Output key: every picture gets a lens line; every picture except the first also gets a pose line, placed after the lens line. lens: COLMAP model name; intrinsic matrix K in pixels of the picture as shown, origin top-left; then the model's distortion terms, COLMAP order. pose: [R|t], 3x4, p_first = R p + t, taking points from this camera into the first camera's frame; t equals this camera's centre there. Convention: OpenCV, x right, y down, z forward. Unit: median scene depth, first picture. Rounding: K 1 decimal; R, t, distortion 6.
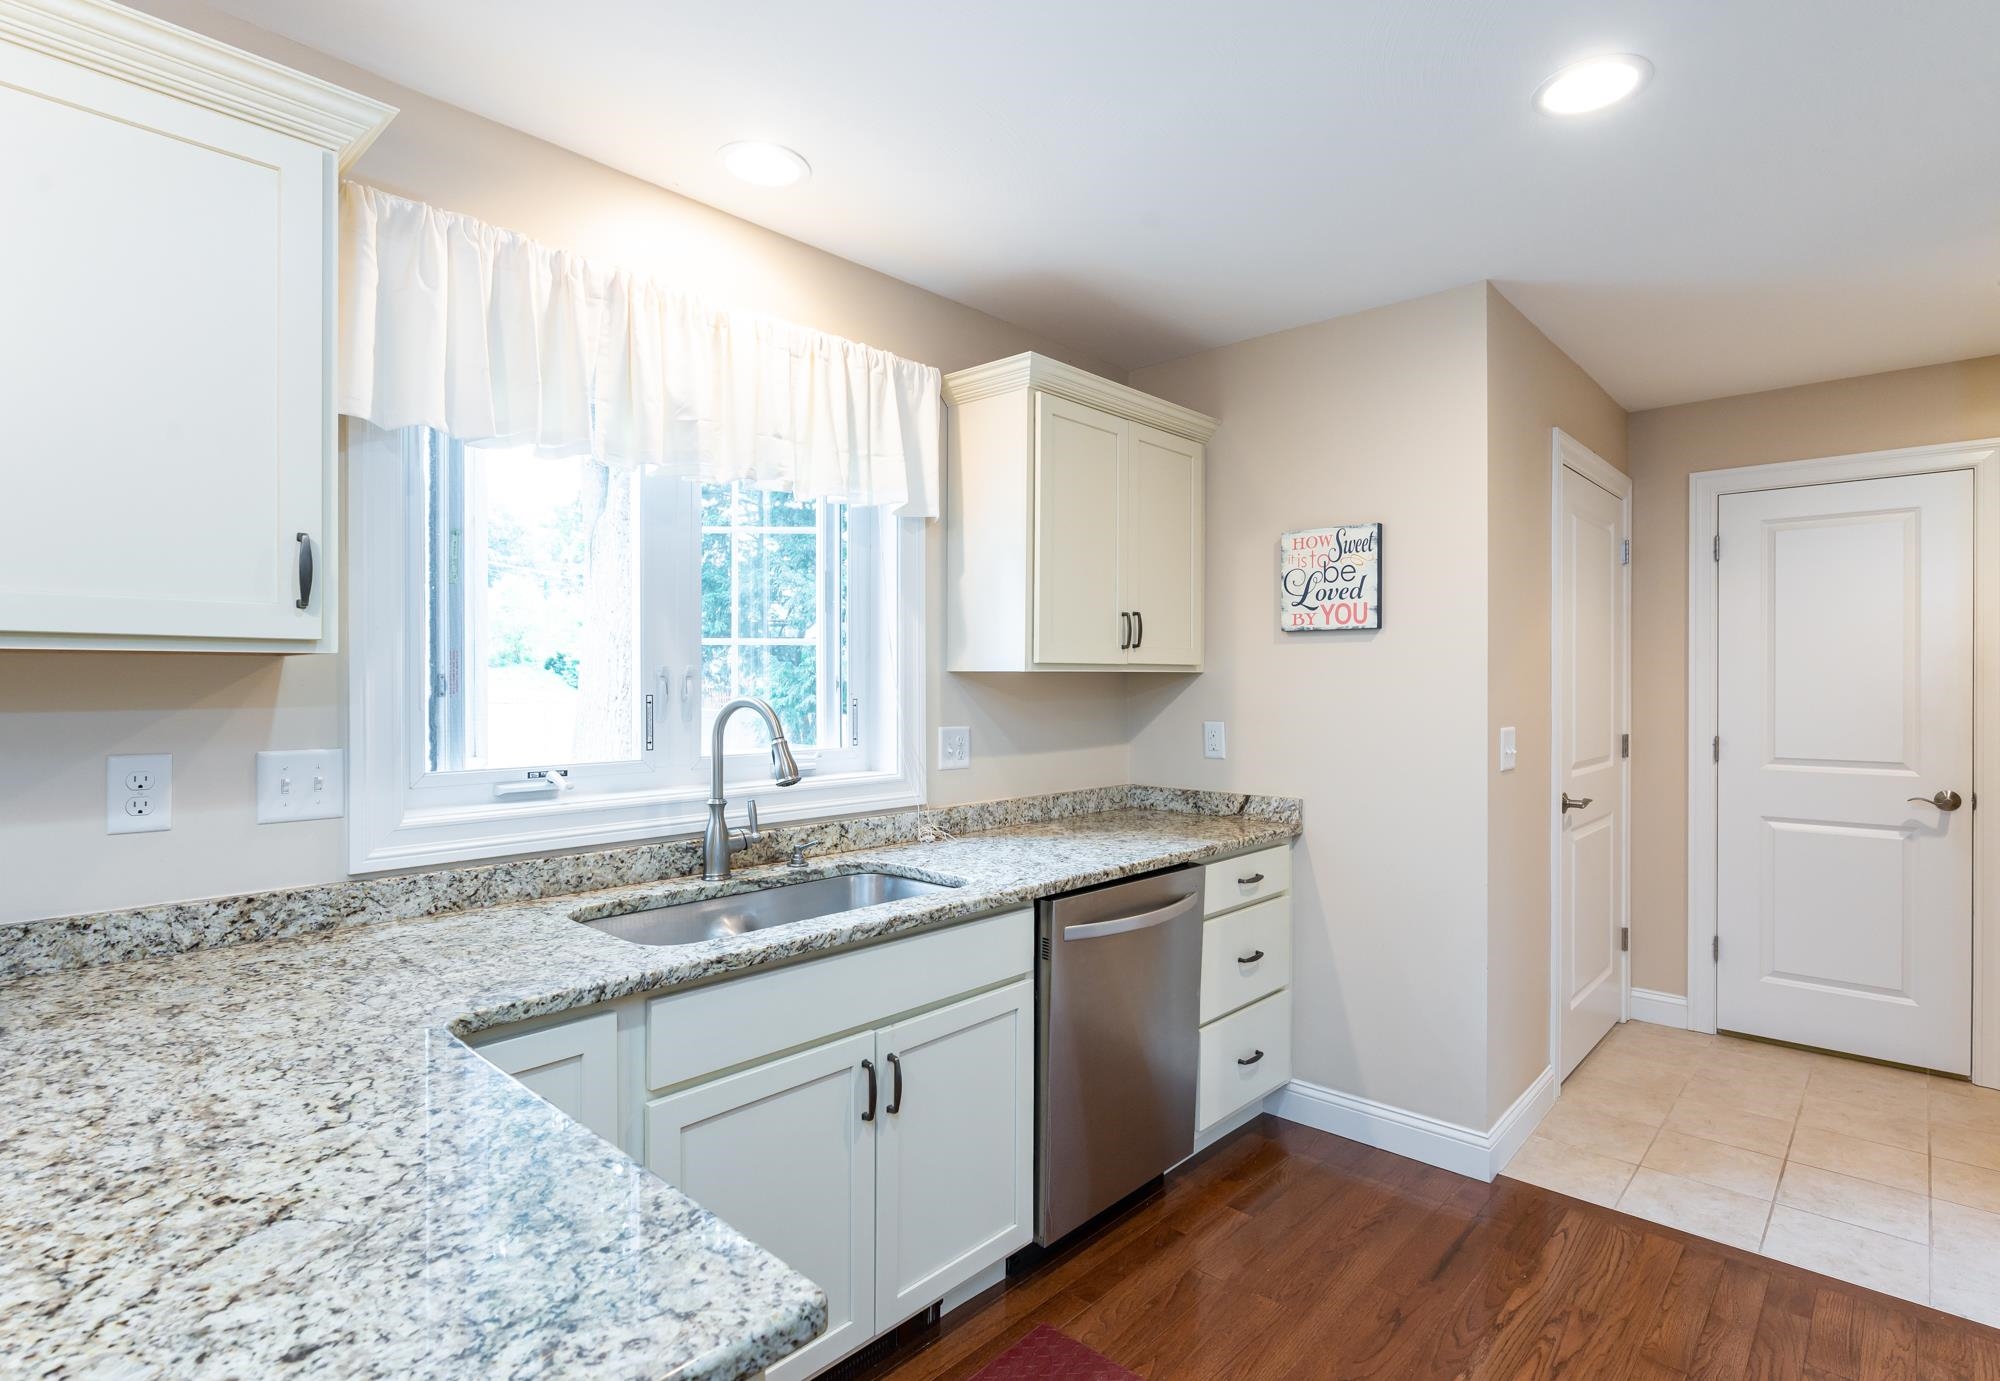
lens RADIAL K [[1009.7, 0, 1000.0], [0, 1009.7, 690.5], [0, 0, 1]] dist [0.001915, -0.000082]
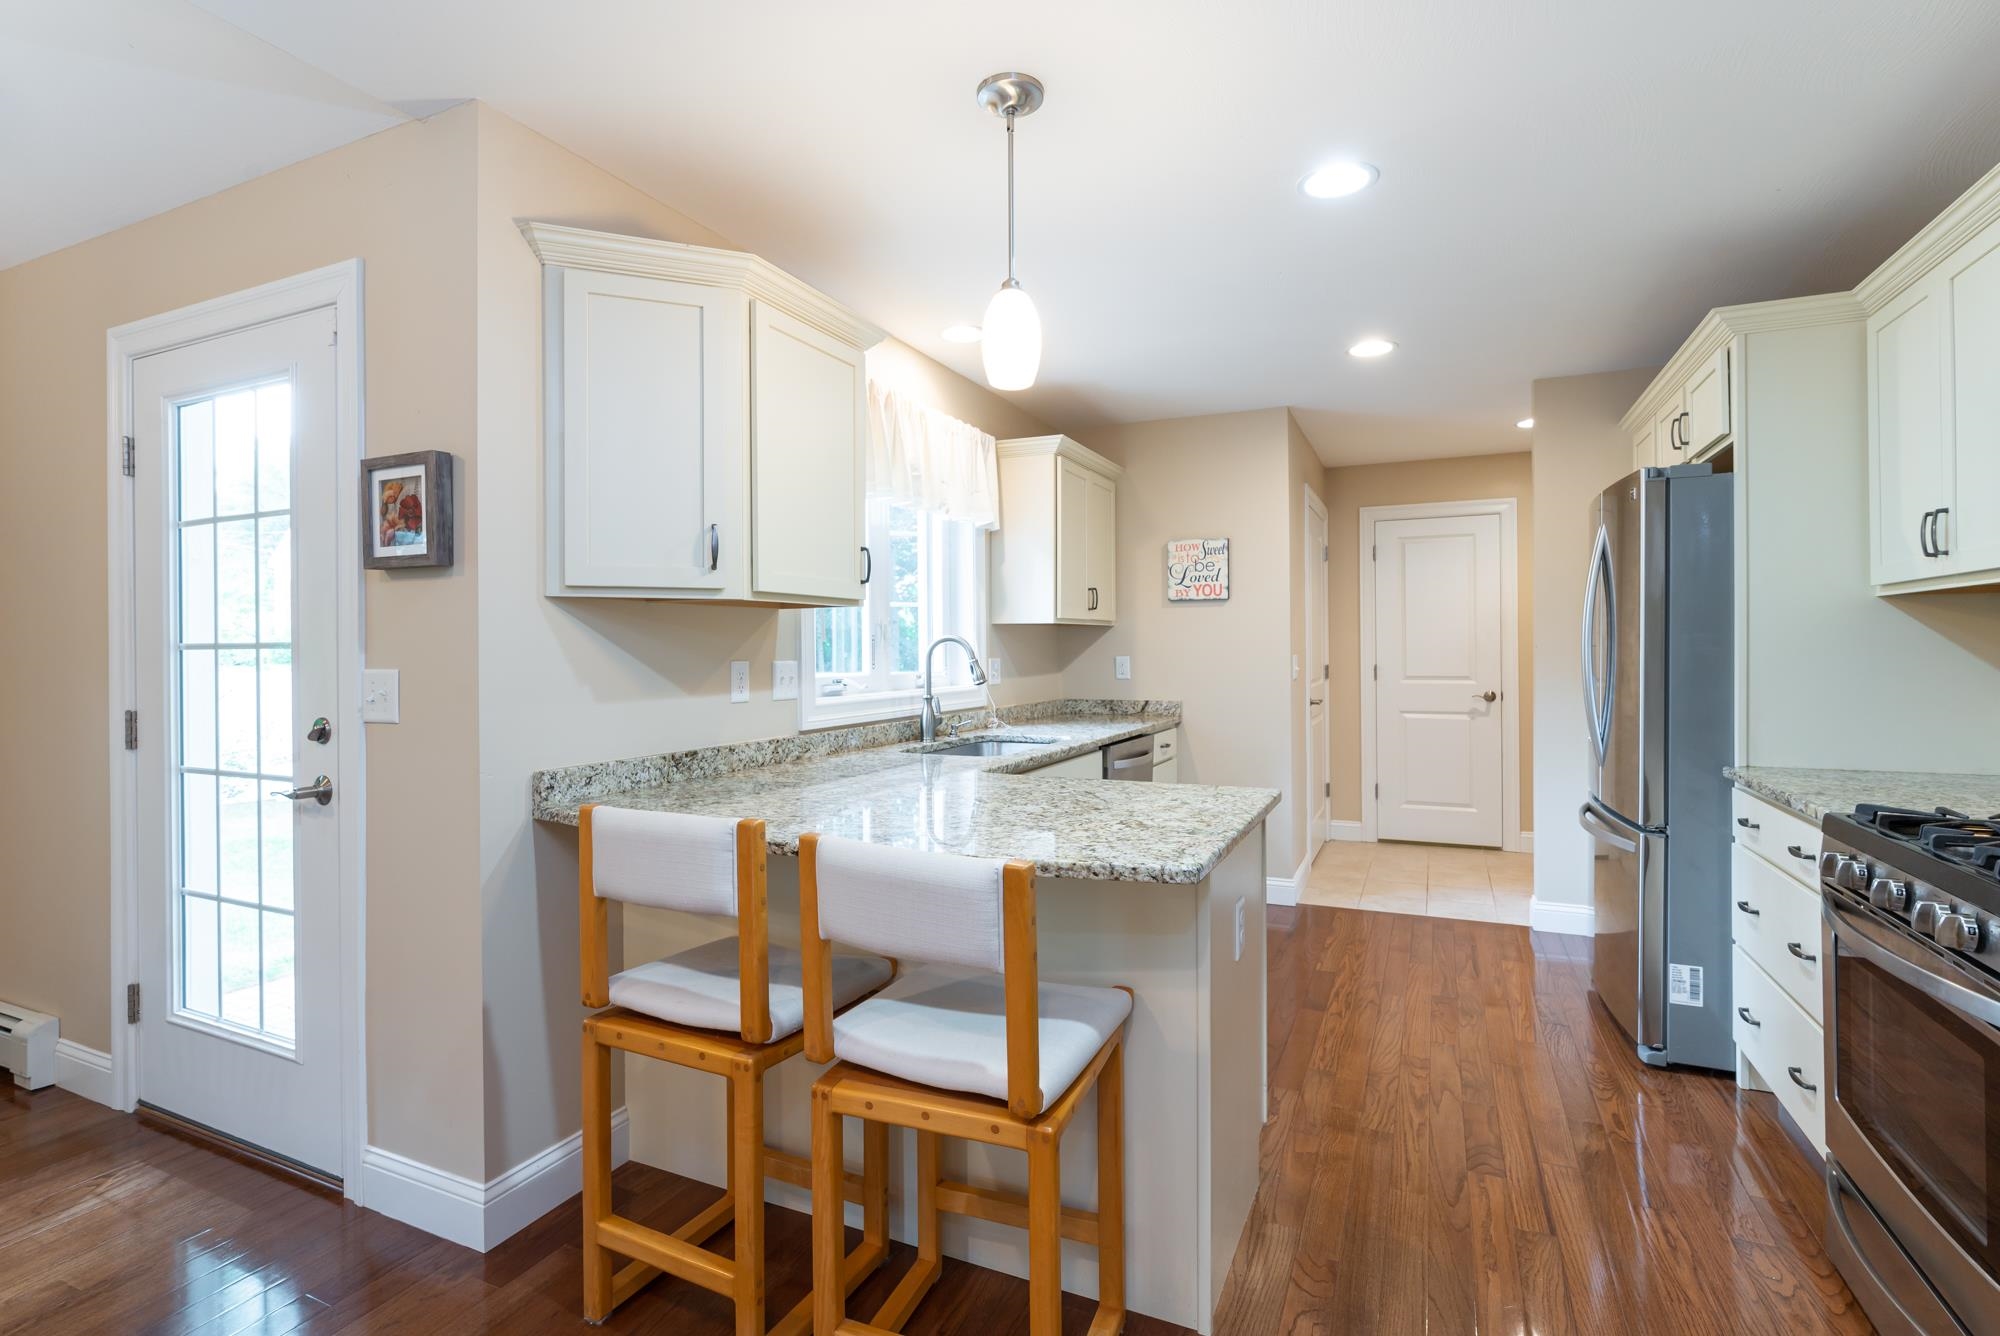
lens RADIAL K [[949.8, 0, 988.9], [0, 949.8, 652.4], [0, 0, 1]] dist [0.016117, 0.000046]
pose [[0.955704, -0.008816, 0.294199, -0.536732], [0.010117, 0.999945, -0.002902, 0.033132], [-0.294157, 0.005750, 0.955740, -0.469881]]
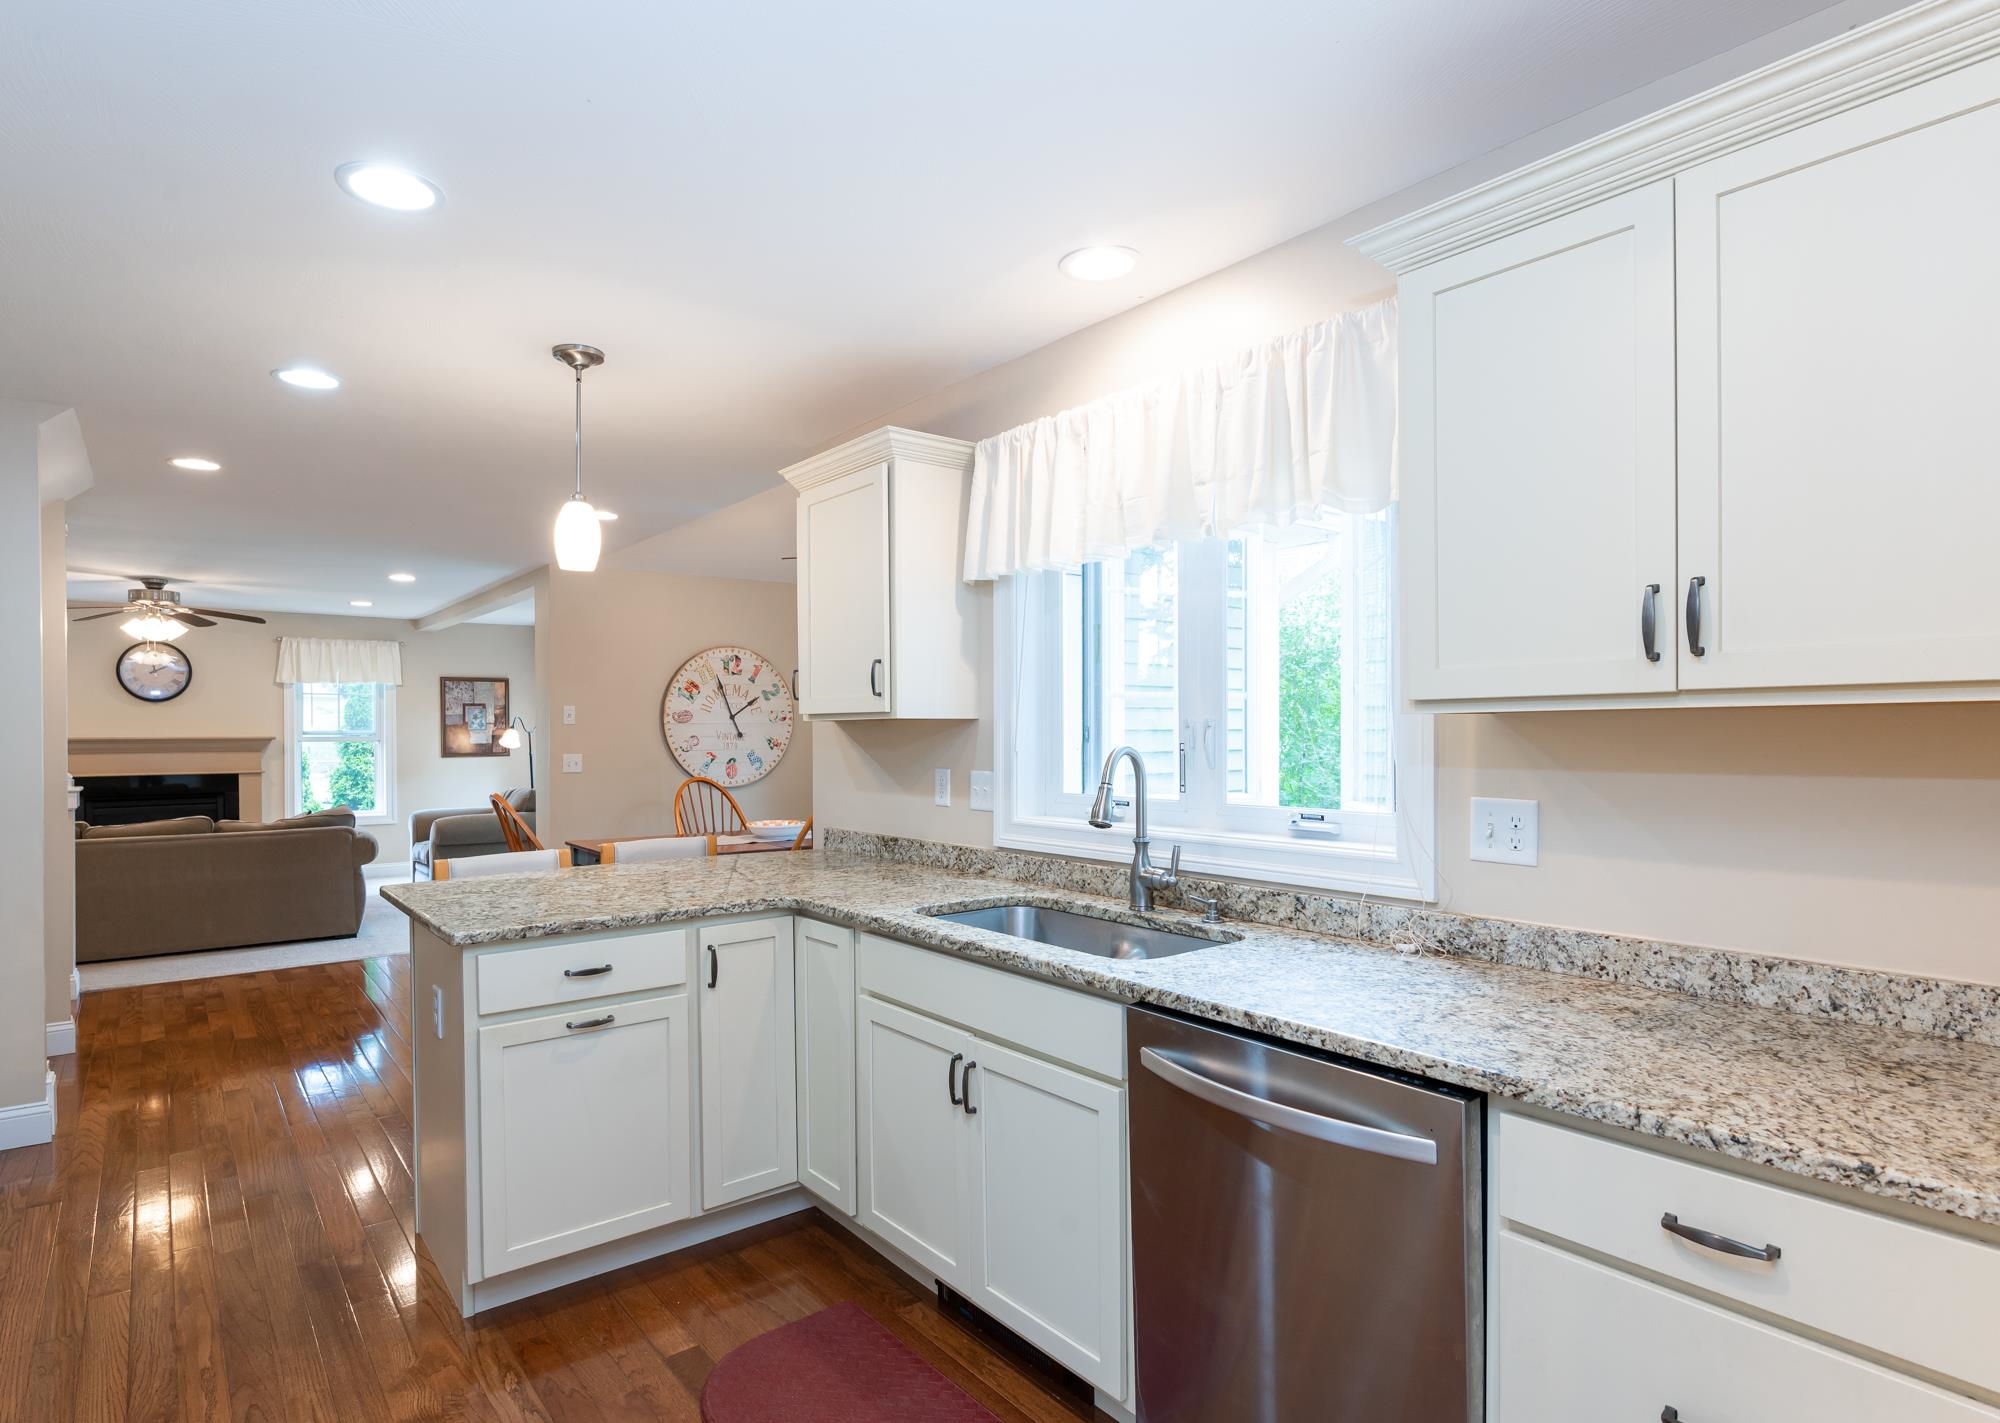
lens RADIAL K [[1086.5, 0, 998.5], [0, 1086.5, 734.1], [0, 0, 1]] dist [-0.005669, -0.000528]
pose [[-0.165075, 0.003220, -0.986276, 0.756756], [-0.002101, 0.999991, 0.003617, -0.008562], [0.986279, 0.002669, -0.165067, 0.853819]]
